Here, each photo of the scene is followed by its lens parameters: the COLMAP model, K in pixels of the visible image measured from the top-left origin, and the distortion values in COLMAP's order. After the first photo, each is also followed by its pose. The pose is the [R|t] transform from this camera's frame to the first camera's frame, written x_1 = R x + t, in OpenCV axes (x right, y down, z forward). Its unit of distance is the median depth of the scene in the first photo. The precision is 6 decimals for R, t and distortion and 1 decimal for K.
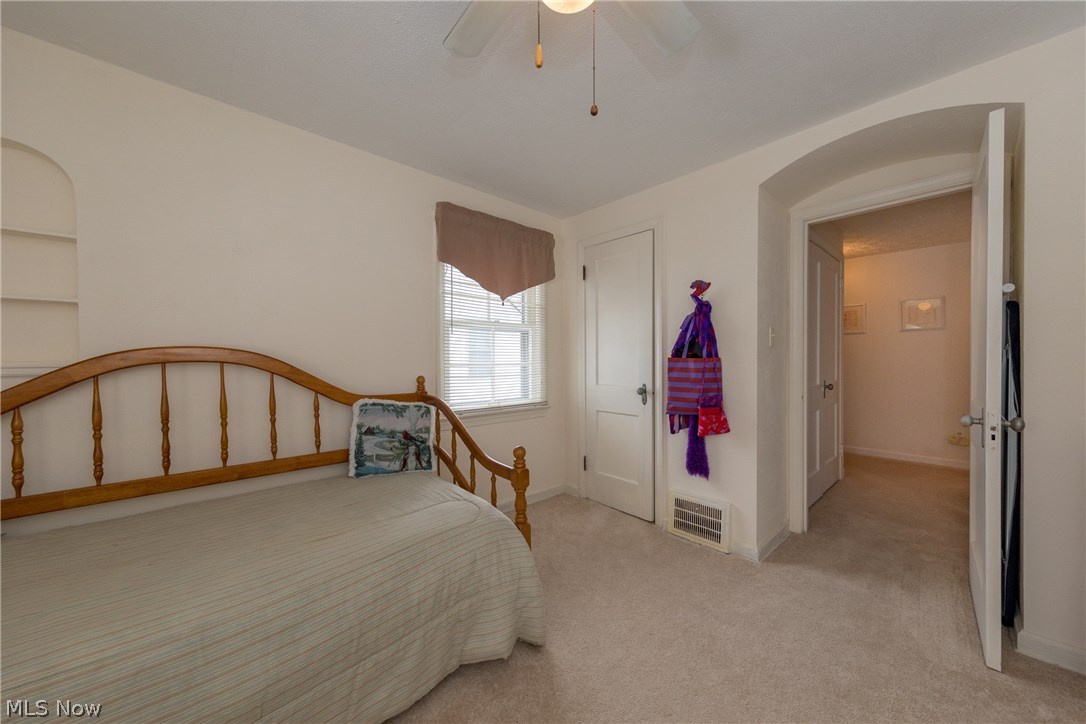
lens RADIAL K [[411.1, 0, 551.1], [0, 411.1, 357.0], [0, 0, 1]] dist [0.001399, -0.001079]
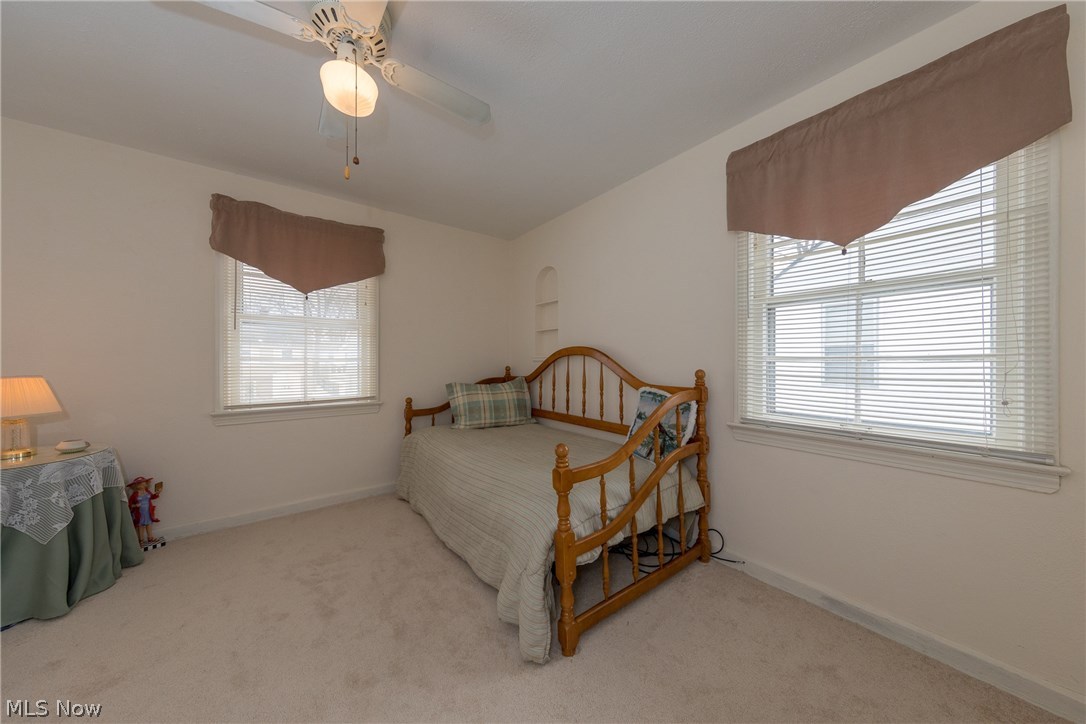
lens RADIAL K [[350.0, 0, 546.4], [0, 350.0, 359.0], [0, 0, 1]] dist [0.000928, 0.000544]
pose [[-0.107419, -0.004462, -0.994204, 0.614749], [-0.001825, 0.999989, -0.004291, 0.034113], [0.994212, 0.001353, -0.107426, 0.957832]]
